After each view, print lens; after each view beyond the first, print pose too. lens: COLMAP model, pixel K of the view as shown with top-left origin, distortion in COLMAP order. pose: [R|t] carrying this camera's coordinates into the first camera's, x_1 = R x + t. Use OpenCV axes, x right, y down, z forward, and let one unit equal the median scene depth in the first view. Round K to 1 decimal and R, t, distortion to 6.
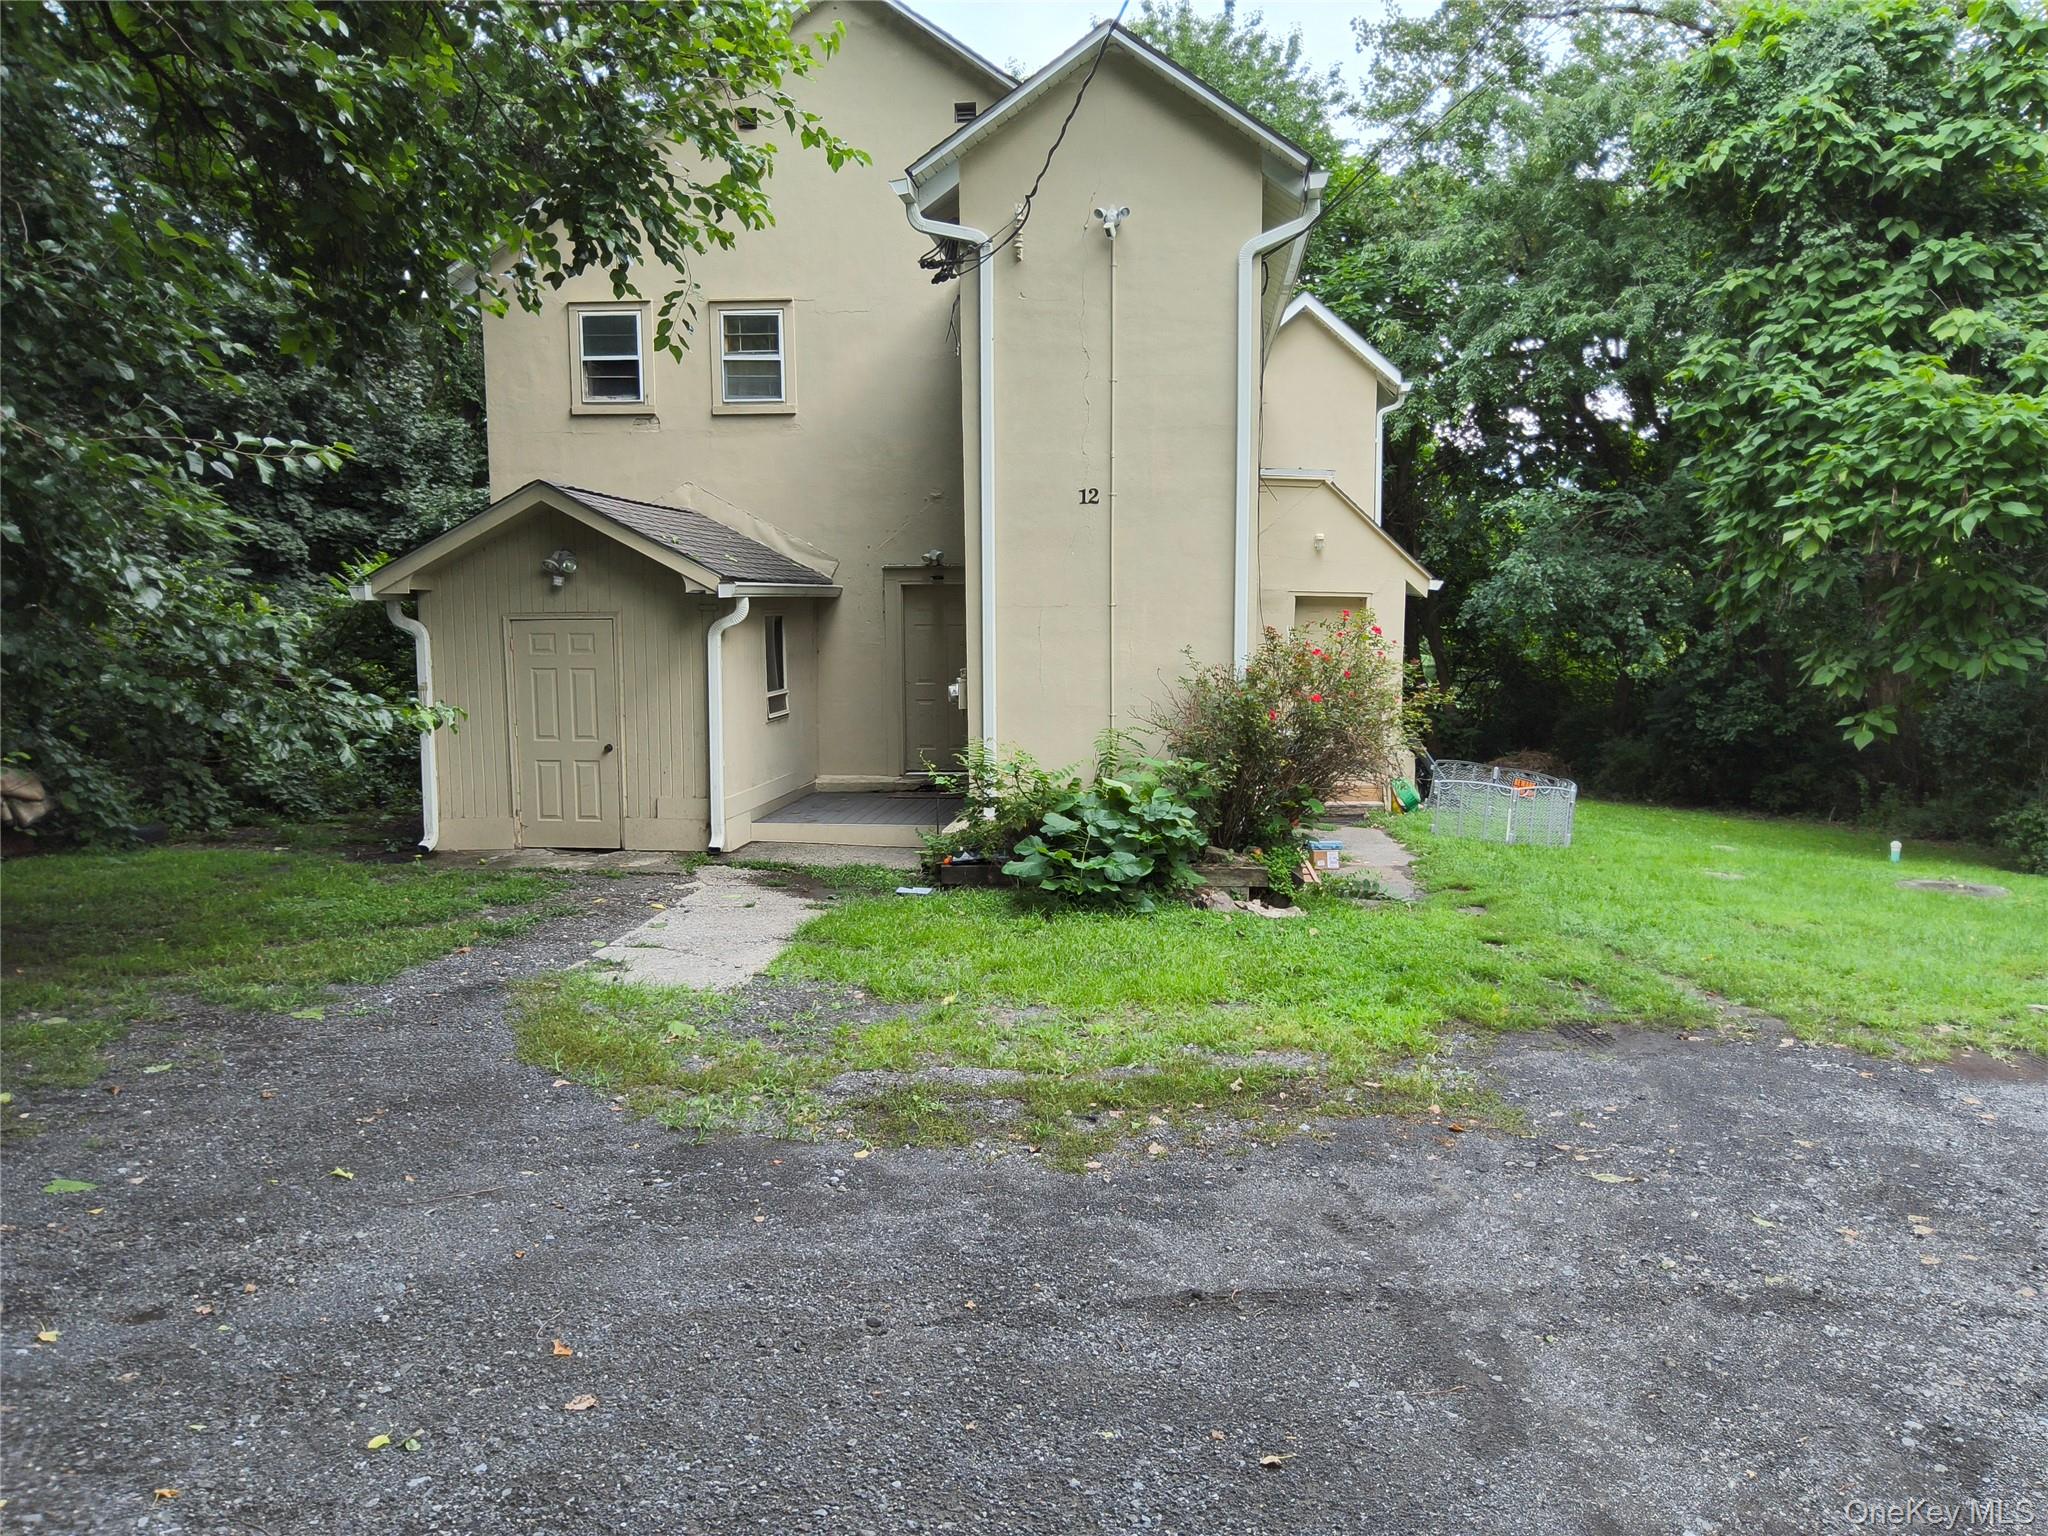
lens RADIAL K [[1536.4, 0, 1024.0], [0, 1536.4, 768.0], [0, 0, 1]] dist [0.001843, -0.001588]
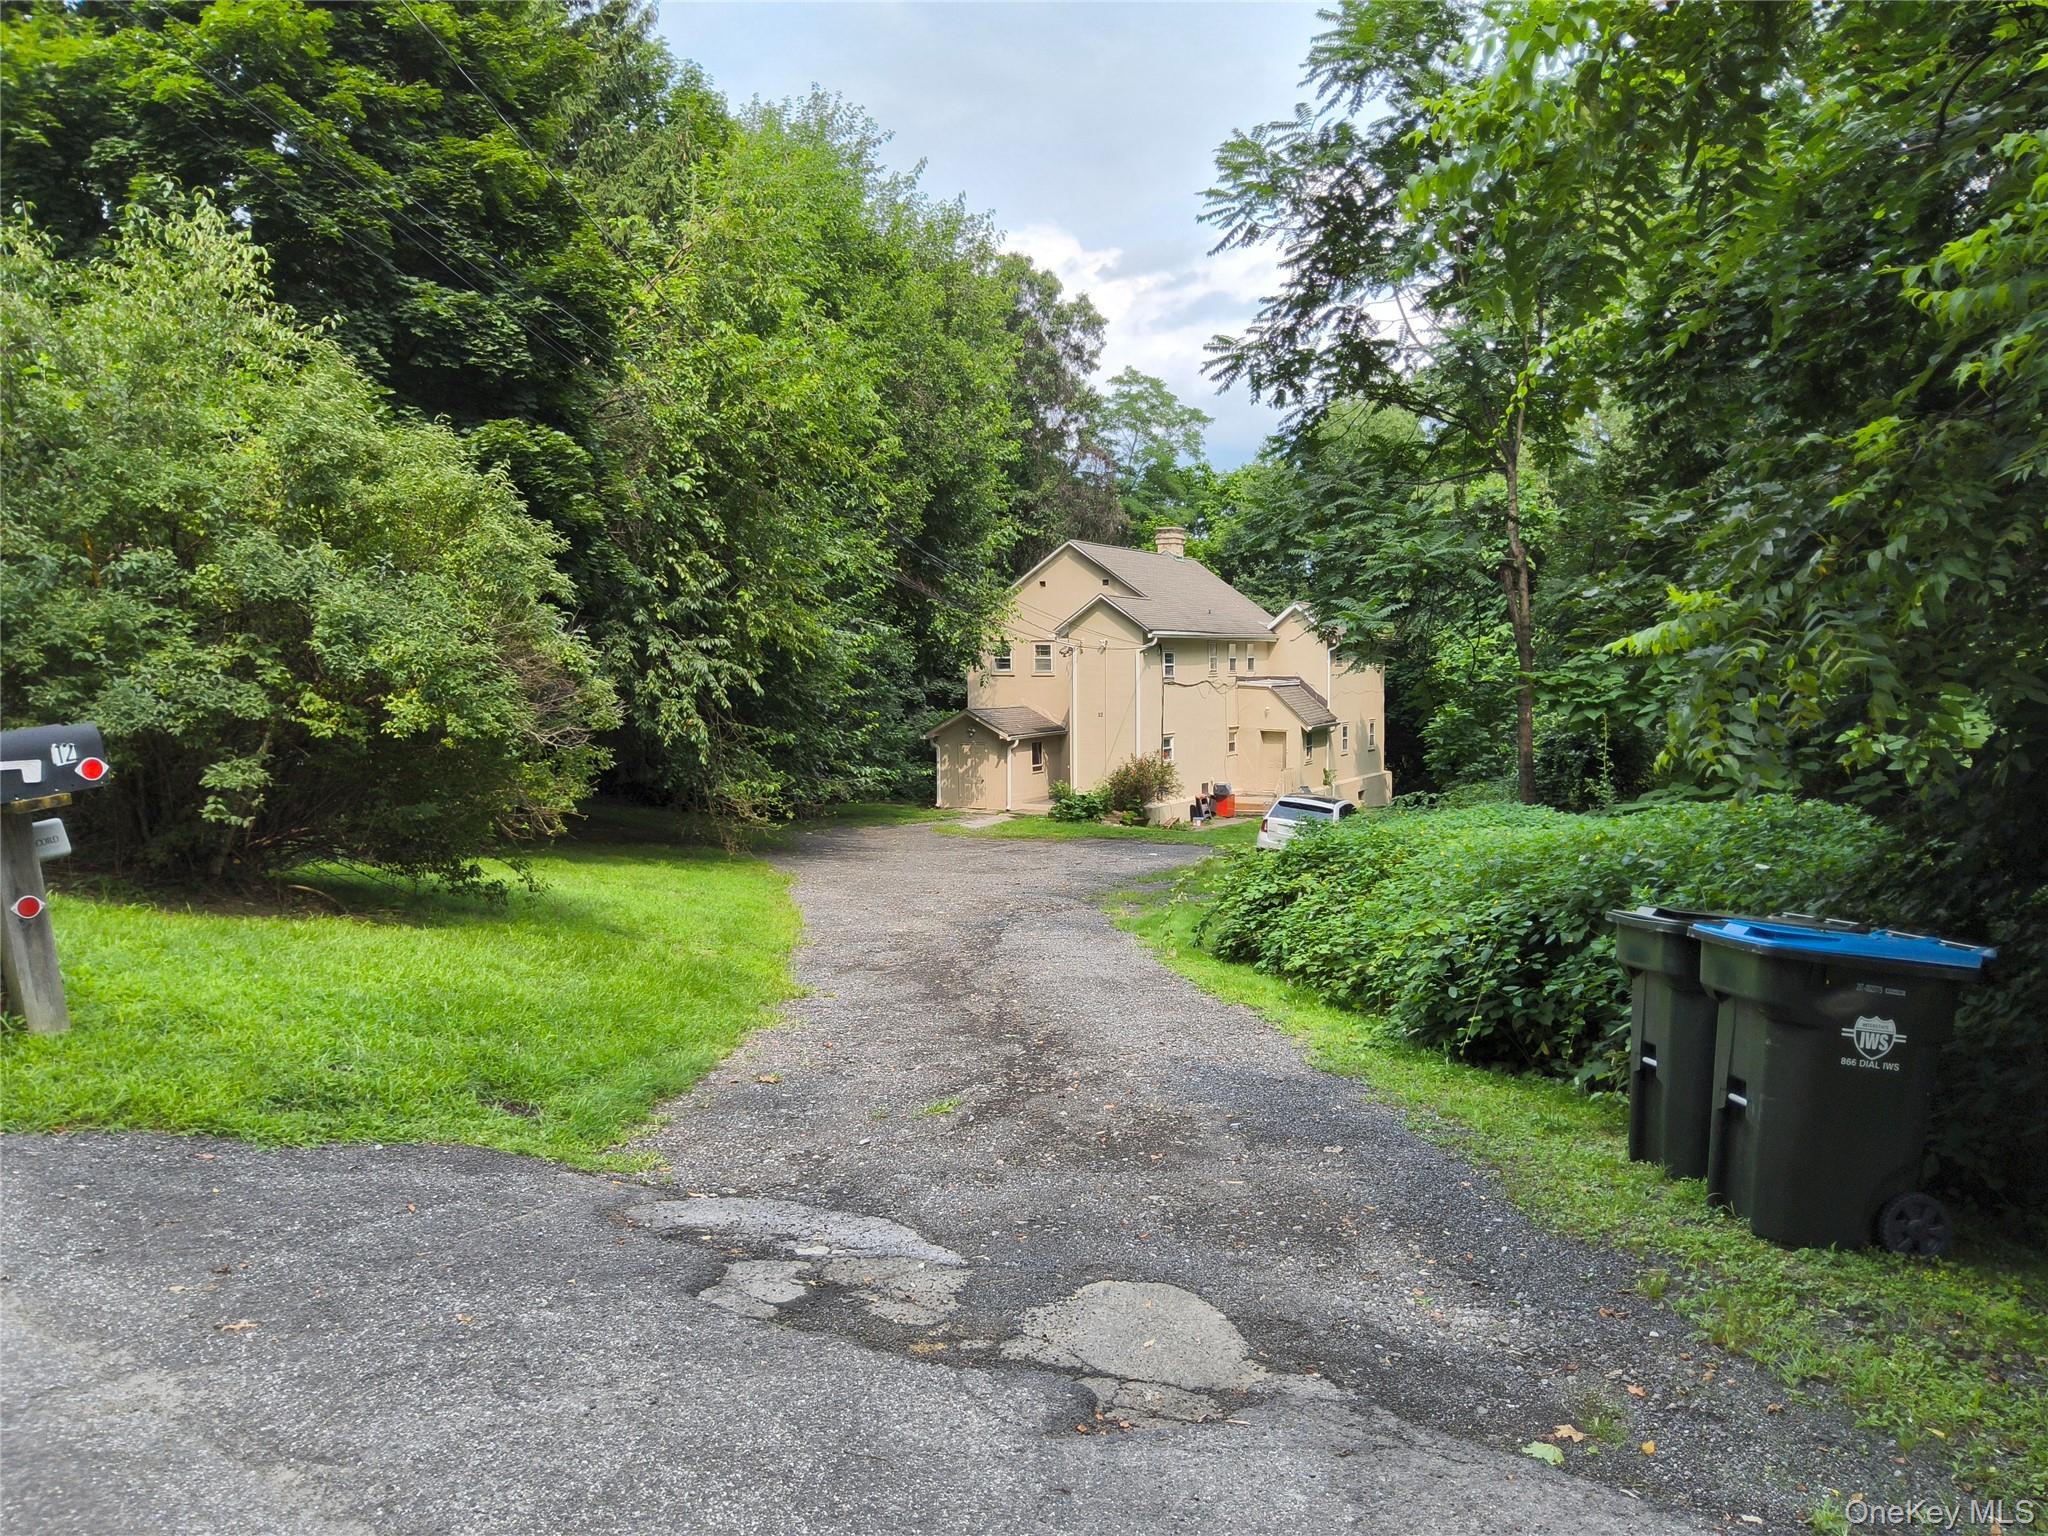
lens RADIAL K [[1536.4, 0, 1024.0], [0, 1536.4, 768.0], [0, 0, 1]] dist [0.001843, -0.001588]
pose [[0.922059, 0.023924, -0.386309, 1.081442], [-0.037197, 0.998945, -0.026918, 0.044149], [0.385257, 0.039189, 0.921977, -2.038624]]
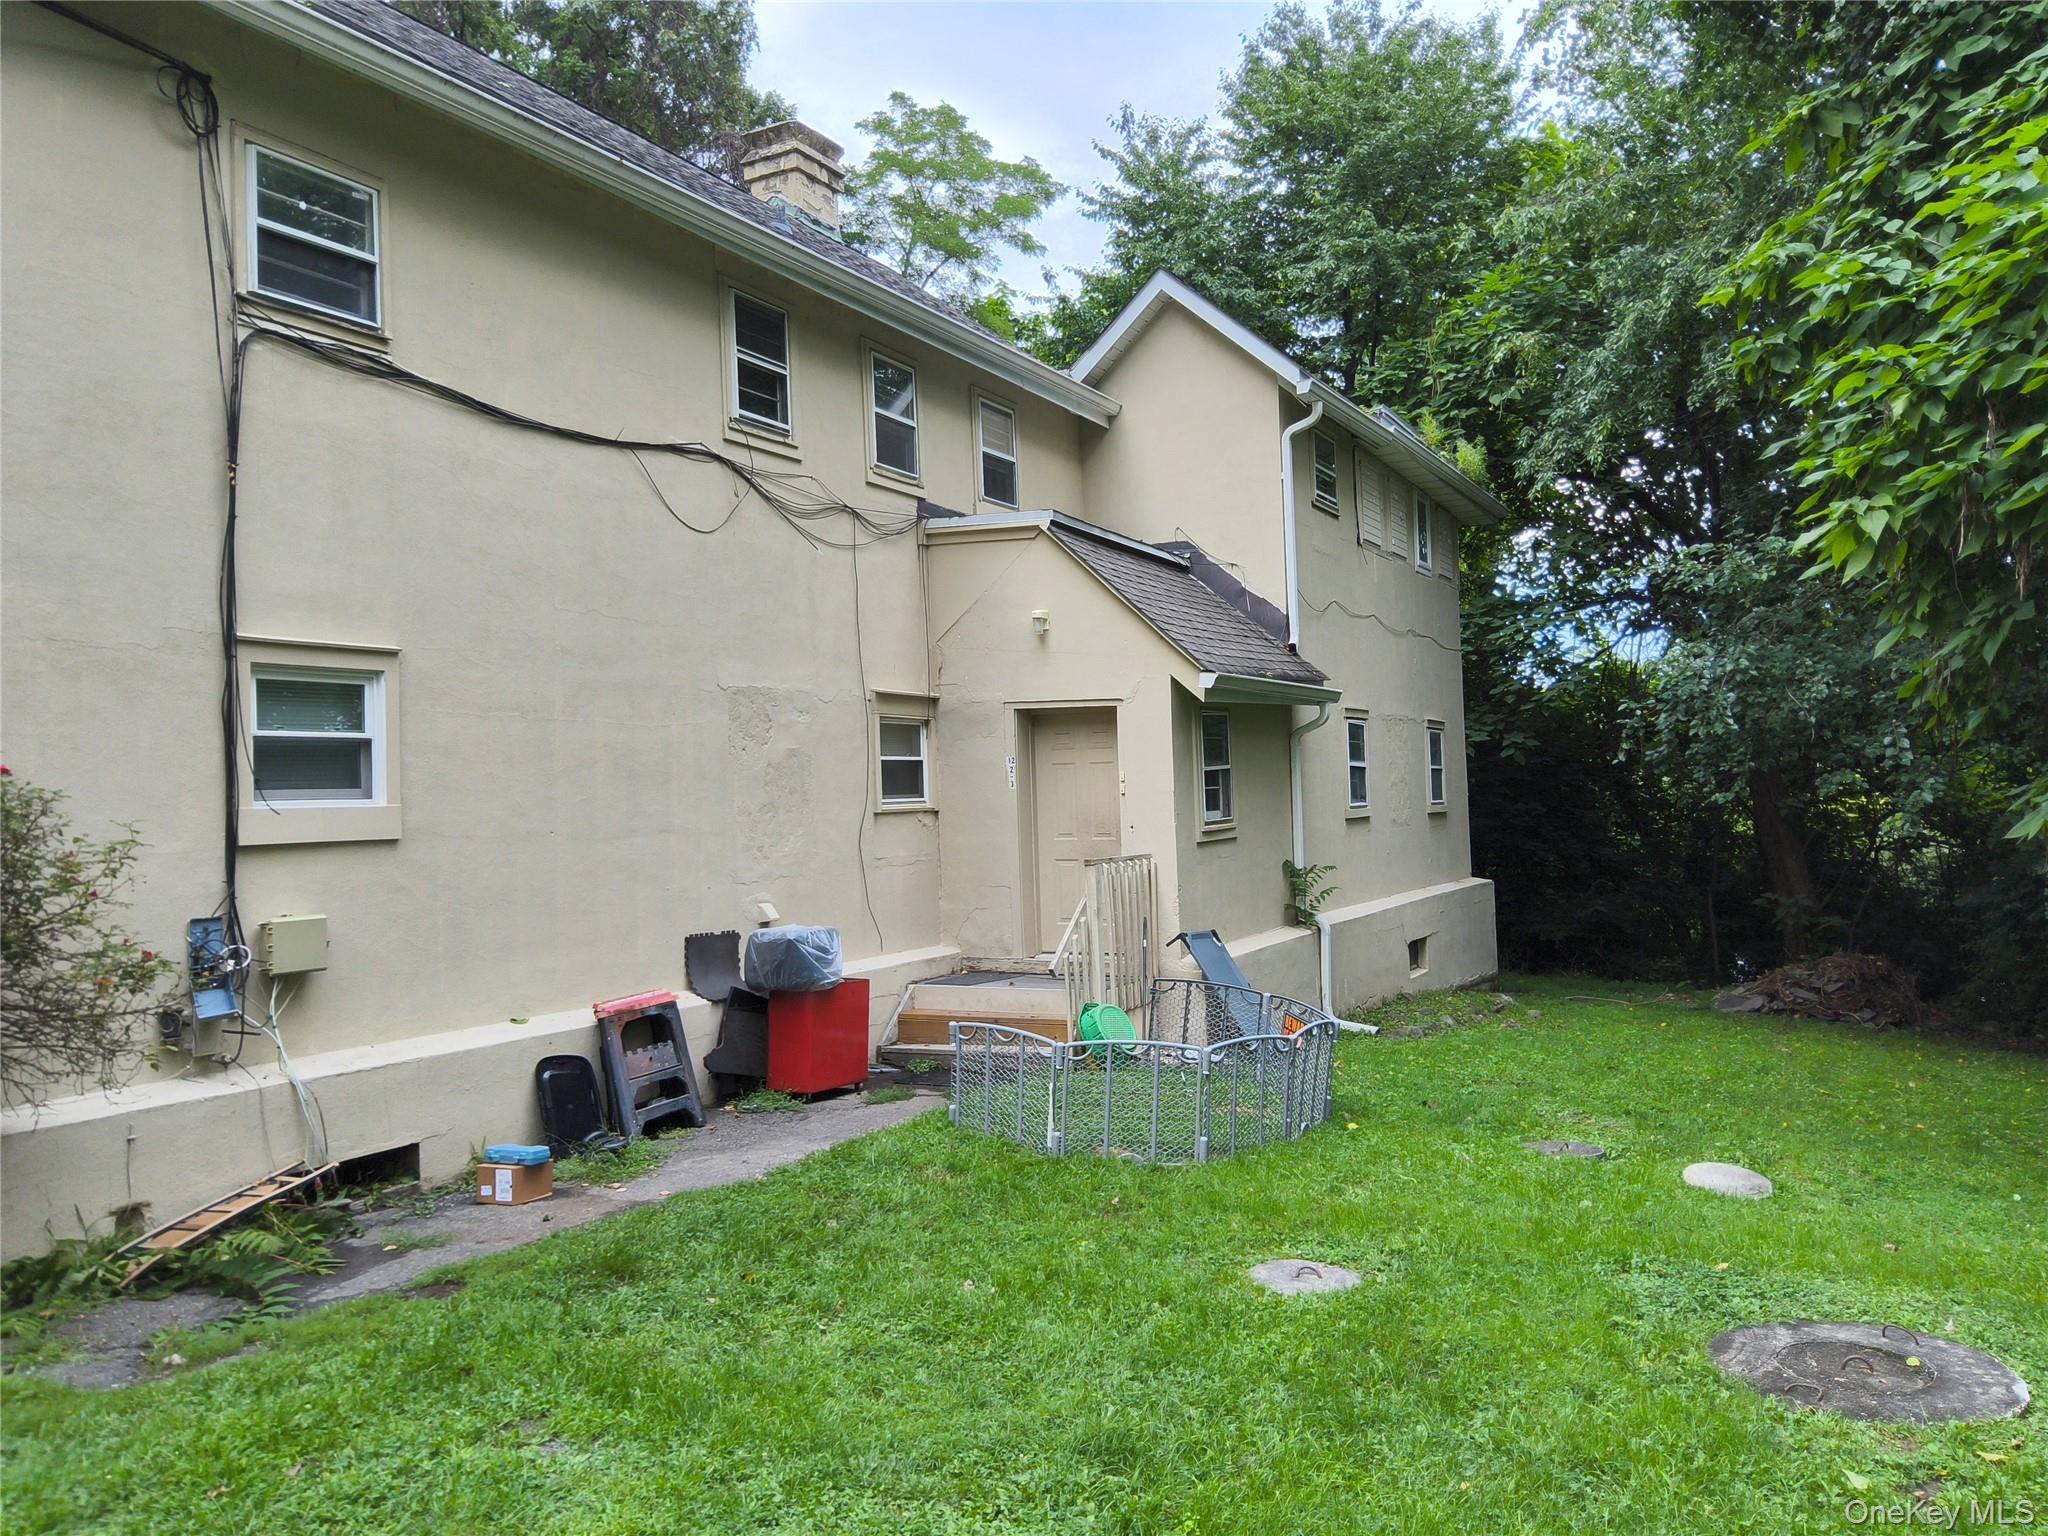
lens RADIAL K [[1536.4, 0, 1024.0], [0, 1536.4, 768.0], [0, 0, 1]] dist [0.001843, -0.001588]
pose [[0.927240, -0.035414, -0.372788, 0.555114], [-0.008859, 0.993165, -0.116383, -0.021281], [0.374362, 0.111217, 0.920589, 0.566116]]
